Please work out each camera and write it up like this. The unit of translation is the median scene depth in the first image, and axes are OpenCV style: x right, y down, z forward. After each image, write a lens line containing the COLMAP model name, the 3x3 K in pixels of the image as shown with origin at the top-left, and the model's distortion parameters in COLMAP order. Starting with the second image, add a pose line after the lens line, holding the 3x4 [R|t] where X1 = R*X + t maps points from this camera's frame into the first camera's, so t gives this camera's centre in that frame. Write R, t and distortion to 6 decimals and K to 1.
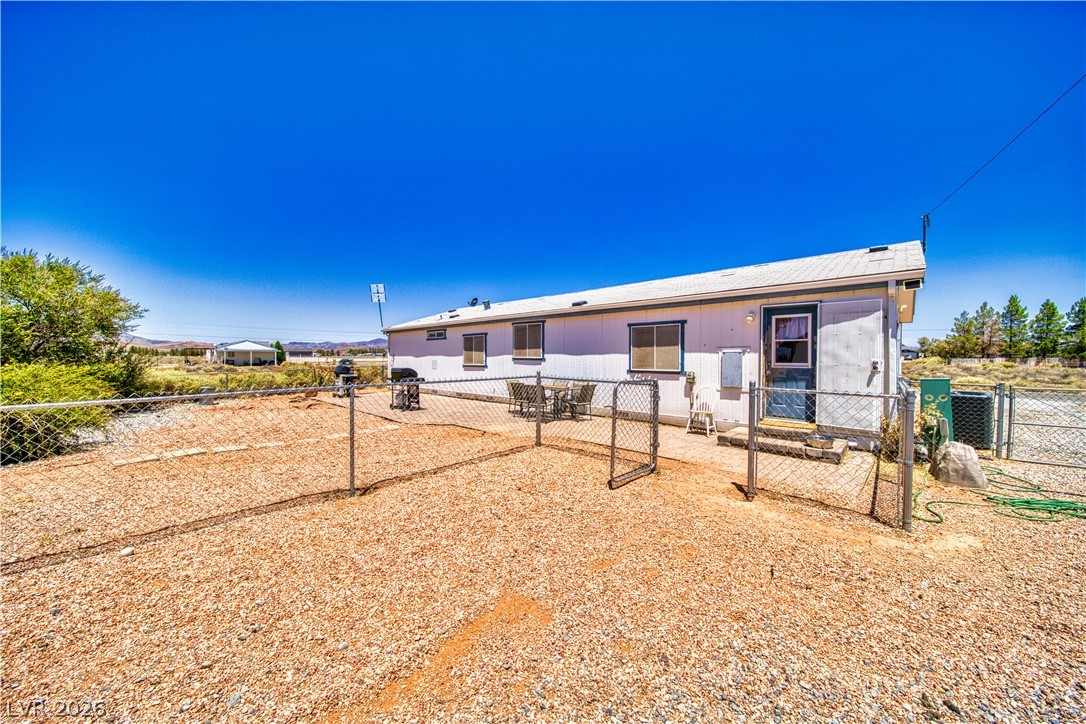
lens RADIAL K [[380.1, 0, 542.6], [0, 380.1, 359.9], [0, 0, 1]] dist [-0.000830, -0.001550]
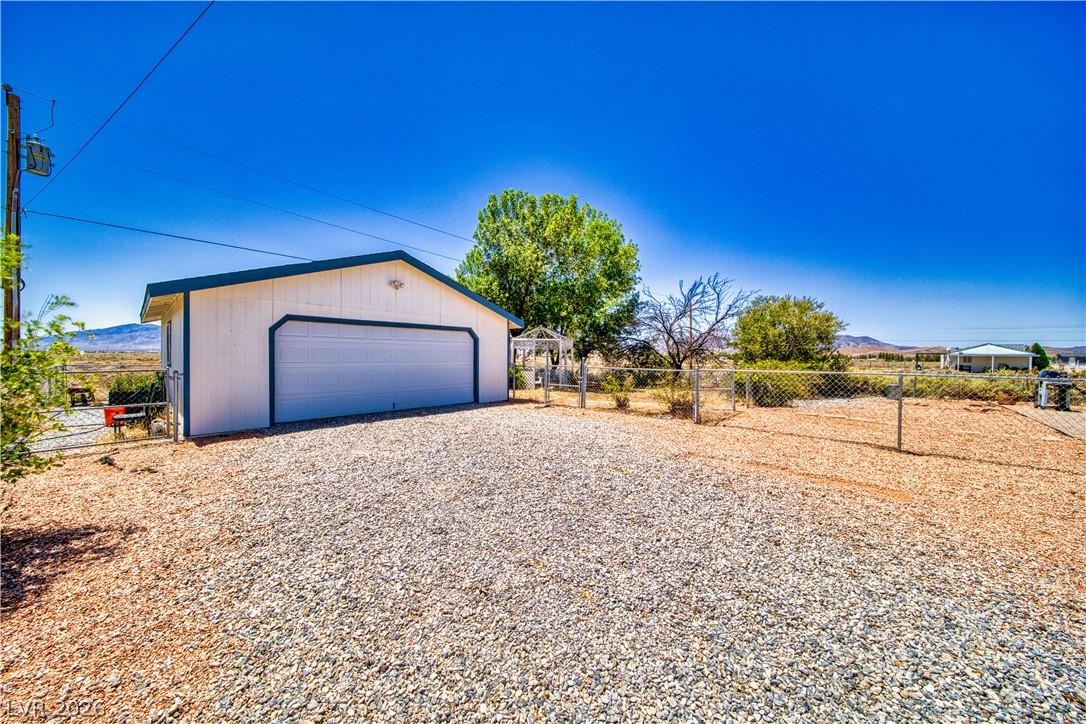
lens RADIAL K [[469.4, 0, 543.0], [0, 469.4, 362.0], [0, 0, 1]] dist [-0.000150, -0.000153]
pose [[0.078023, 0.003831, -0.996944, 0.206871], [-0.019827, 0.999801, 0.002290, 0.008591], [0.996754, 0.019587, 0.078083, -0.081494]]
